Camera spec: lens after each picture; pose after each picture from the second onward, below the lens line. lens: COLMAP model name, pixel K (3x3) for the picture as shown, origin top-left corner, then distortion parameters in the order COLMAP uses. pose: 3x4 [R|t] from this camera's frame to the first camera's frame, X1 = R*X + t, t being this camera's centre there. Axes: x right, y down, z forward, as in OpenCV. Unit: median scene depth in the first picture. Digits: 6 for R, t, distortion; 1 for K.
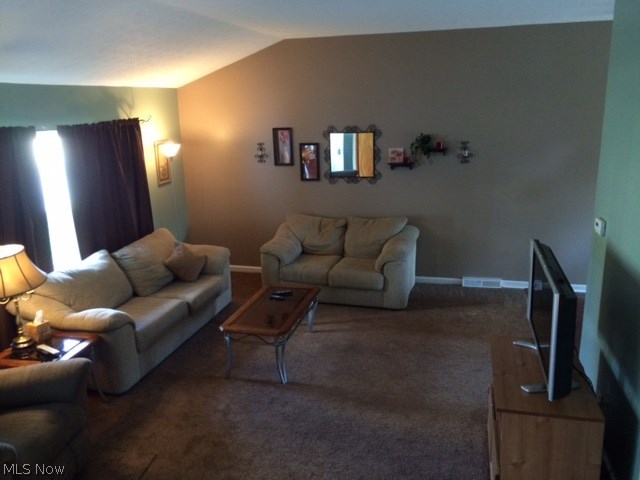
lens RADIAL K [[550.2, 0, 320.0], [0, 550.2, 237.4], [0, 0, 1]] dist [0.034129, -0.009455]
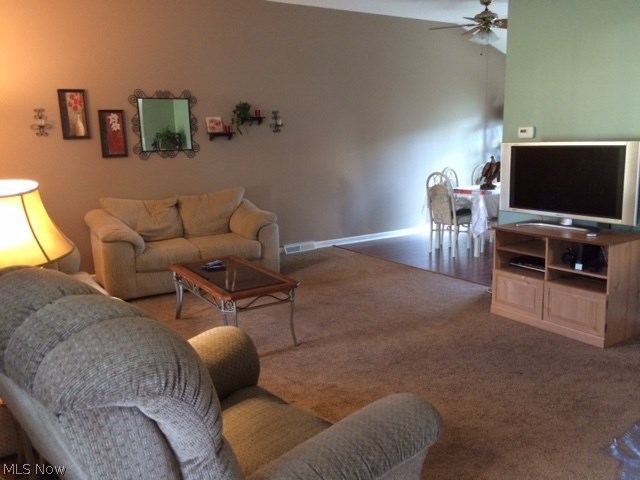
lens RADIAL K [[550.2, 0, 320.4], [0, 550.2, 242.1], [0, 0, 1]] dist [0.034129, -0.009455]
pose [[0.676852, -0.127771, 0.724946, -0.441552], [0.181769, 0.983335, 0.003601, 0.075686], [-0.713325, 0.129335, 0.688796, 0.251668]]
